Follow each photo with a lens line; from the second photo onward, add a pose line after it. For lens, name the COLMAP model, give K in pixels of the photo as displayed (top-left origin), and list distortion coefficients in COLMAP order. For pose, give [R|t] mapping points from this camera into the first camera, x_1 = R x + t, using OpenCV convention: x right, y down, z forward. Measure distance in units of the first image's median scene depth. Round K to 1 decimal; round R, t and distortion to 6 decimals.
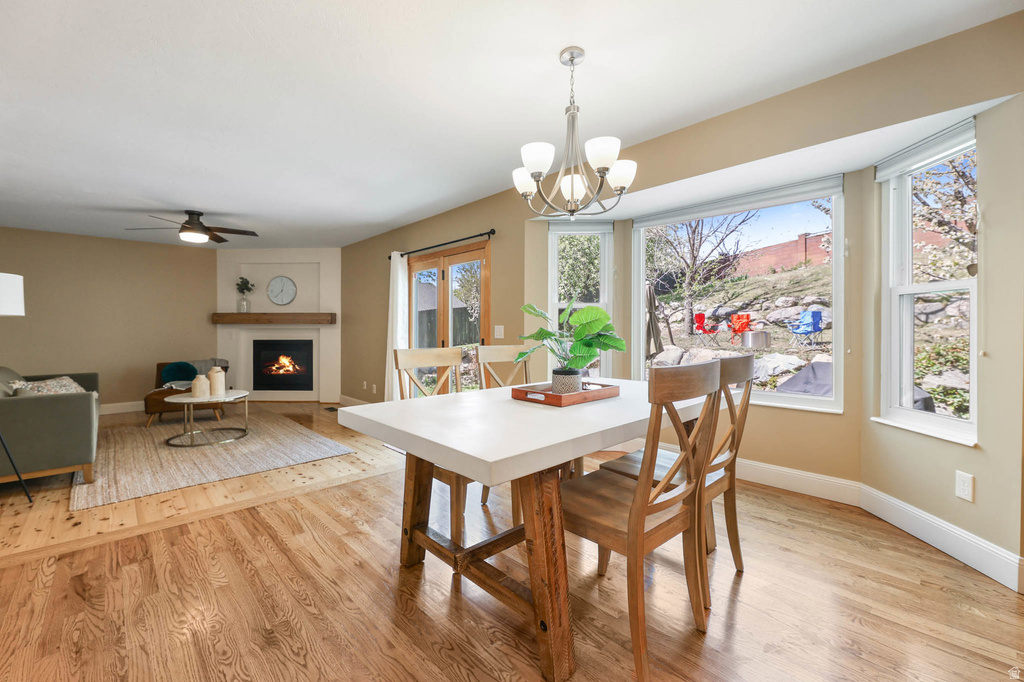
lens RADIAL K [[422.2, 0, 495.9], [0, 422.2, 327.0], [0, 0, 1]] dist [0.004579, -0.004667]
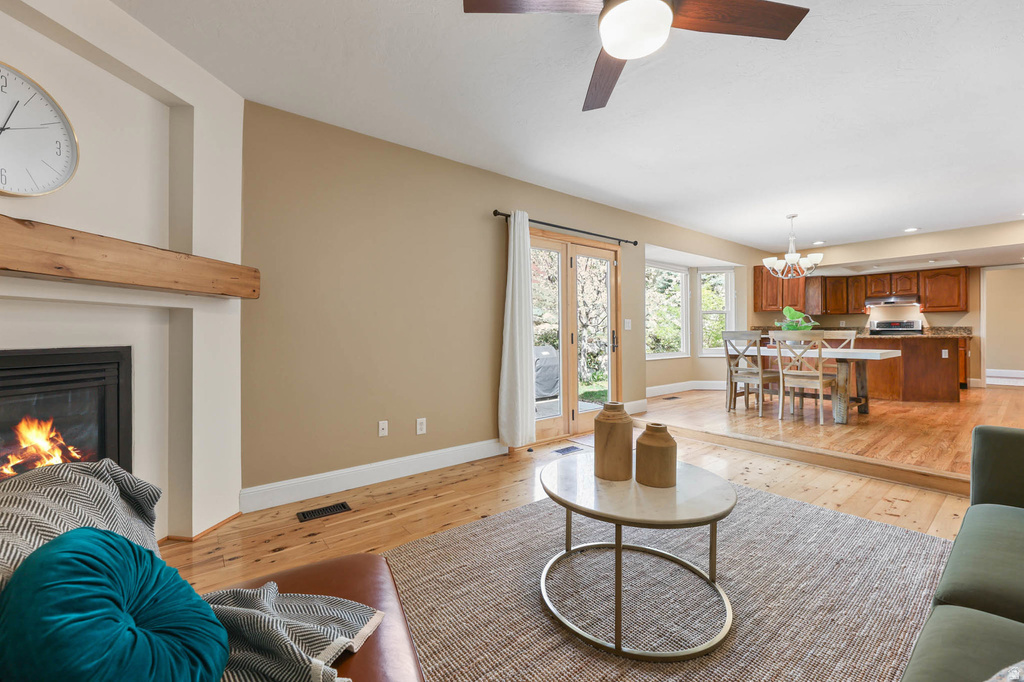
lens RADIAL K [[422.2, 0, 504.0], [0, 422.2, 330.3], [0, 0, 1]] dist [0.004579, -0.004667]
pose [[0.068174, 0.013080, 0.997588, -1.068844], [-0.002008, 0.999914, -0.012974, 0.035145], [-0.997671, -0.001119, 0.068194, 1.100939]]
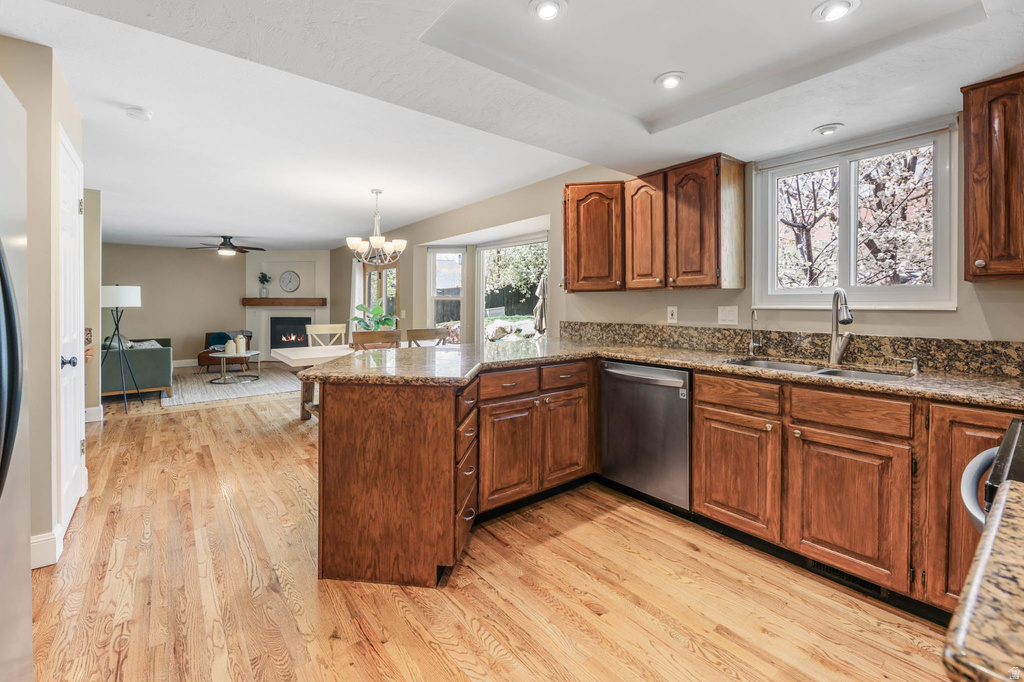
lens RADIAL K [[422.2, 0, 481.5], [0, 422.2, 305.9], [0, 0, 1]] dist [0.004579, -0.004667]
pose [[0.994577, 0.007282, -0.103747, 0.386162], [-0.006233, 0.999926, 0.010432, -0.036123], [0.103815, -0.009729, 0.994549, -0.459603]]
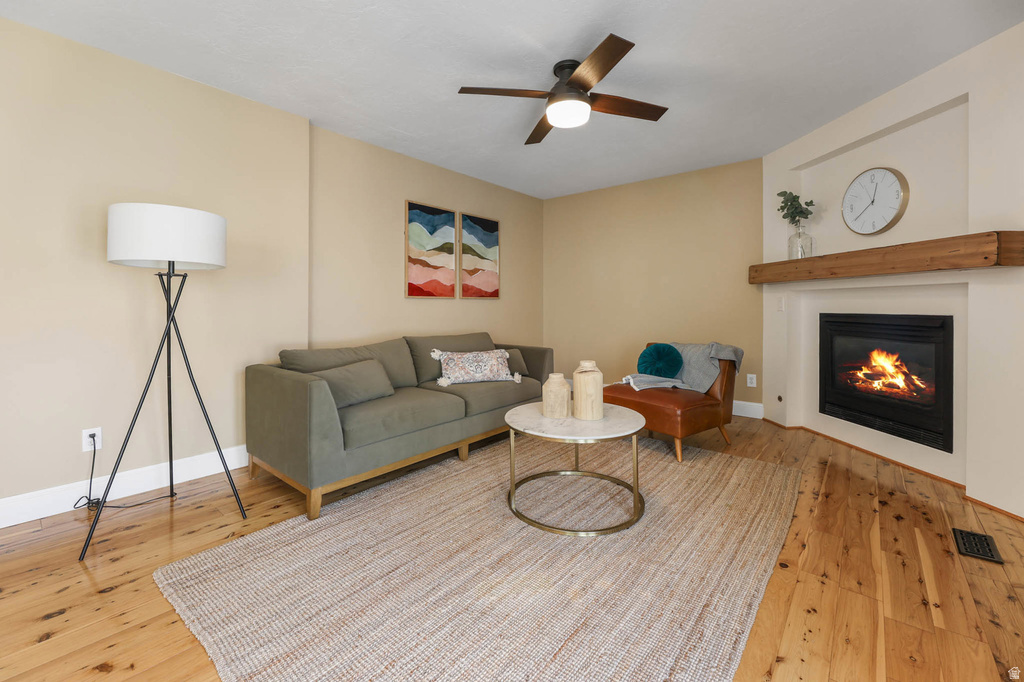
lens RADIAL K [[422.2, 0, 522.2], [0, 422.2, 305.5], [0, 0, 1]] dist [0.004579, -0.004667]
pose [[0.156314, 0.003474, -0.987701, -0.191353], [0.000393, 0.999994, 0.003579, 0.029992], [0.987707, -0.000948, 0.156312, 0.846318]]
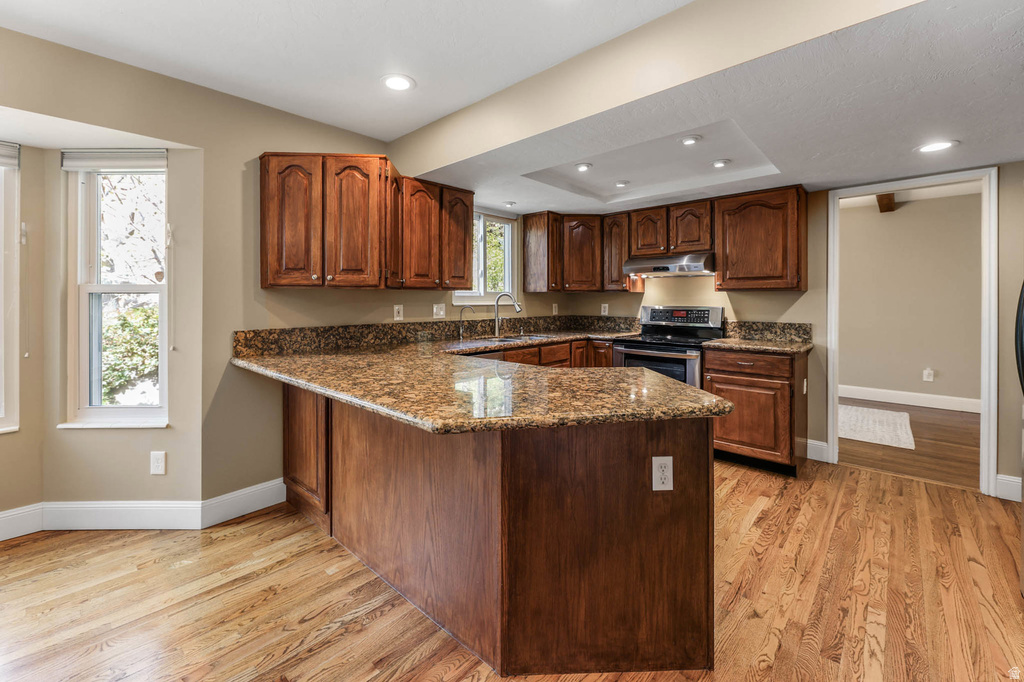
lens RADIAL K [[422.2, 0, 512.9], [0, 422.2, 302.2], [0, 0, 1]] dist [0.004579, -0.004667]
pose [[-0.094875, 0.000900, 0.995489, -0.072376], [-0.002125, 0.999997, -0.001107, -0.034346], [-0.995487, -0.002220, -0.094873, 0.067765]]
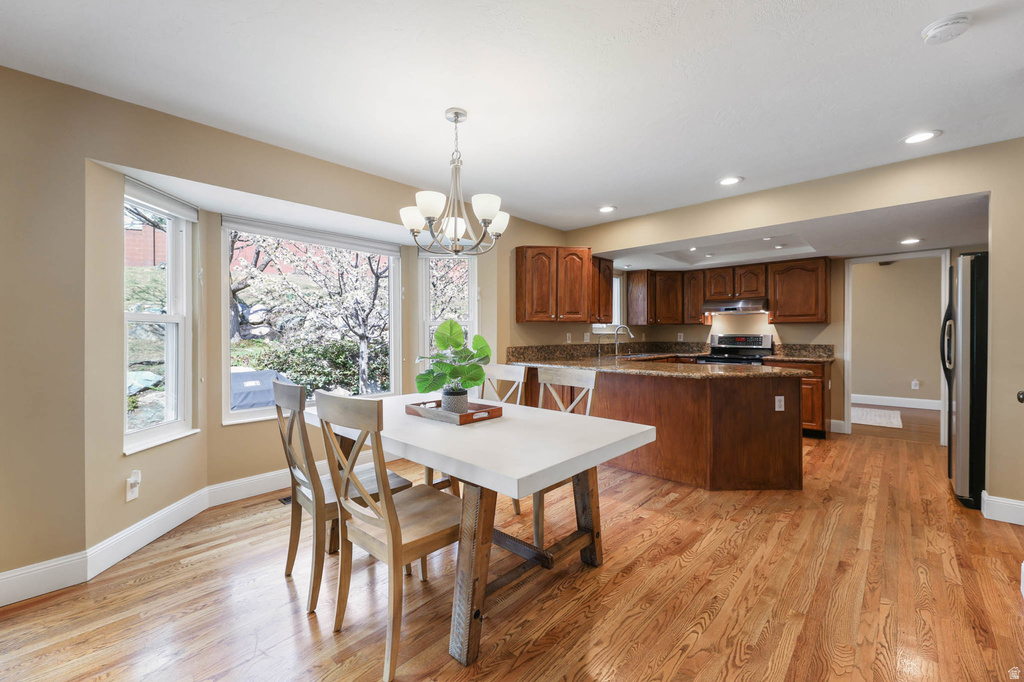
lens RADIAL K [[422.2, 0, 505.0], [0, 422.2, 335.5], [0, 0, 1]] dist [0.004579, -0.004667]
pose [[-0.080130, 0.002092, 0.996782, -0.422112], [-0.000217, 0.999998, -0.002117, -0.022274], [-0.996784, -0.000386, -0.080129, 0.422625]]
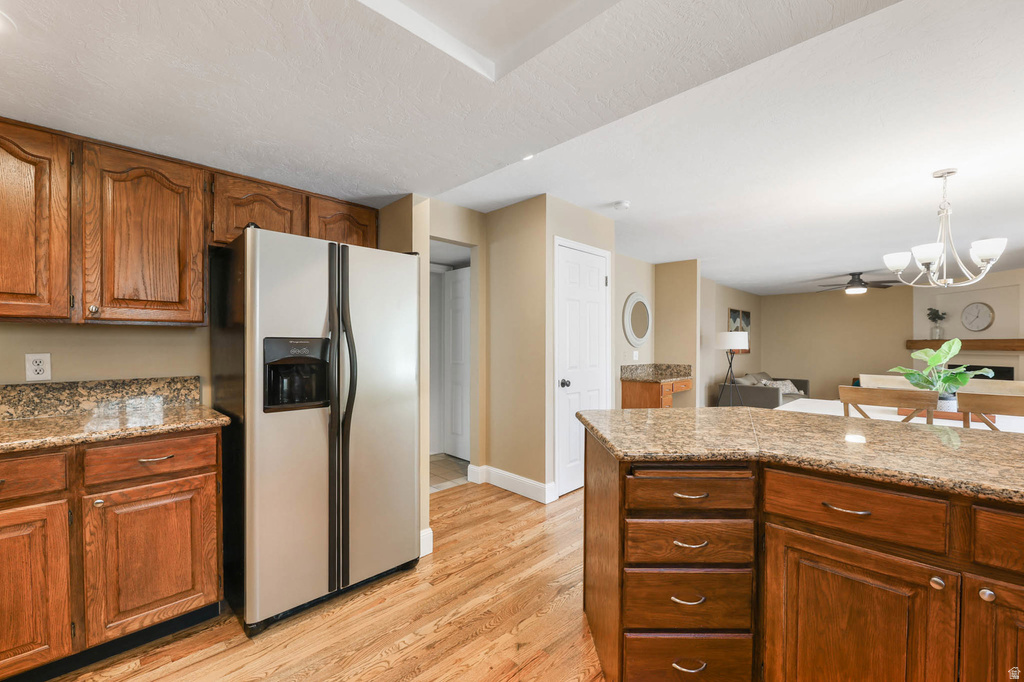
lens RADIAL K [[422.2, 0, 541.2], [0, 422.2, 338.9], [0, 0, 1]] dist [0.004579, -0.004667]
pose [[0.084062, -0.006216, -0.996441, 0.600893], [-0.001756, 0.999978, -0.006387, -0.038775], [0.996459, 0.002286, 0.084049, -0.170621]]
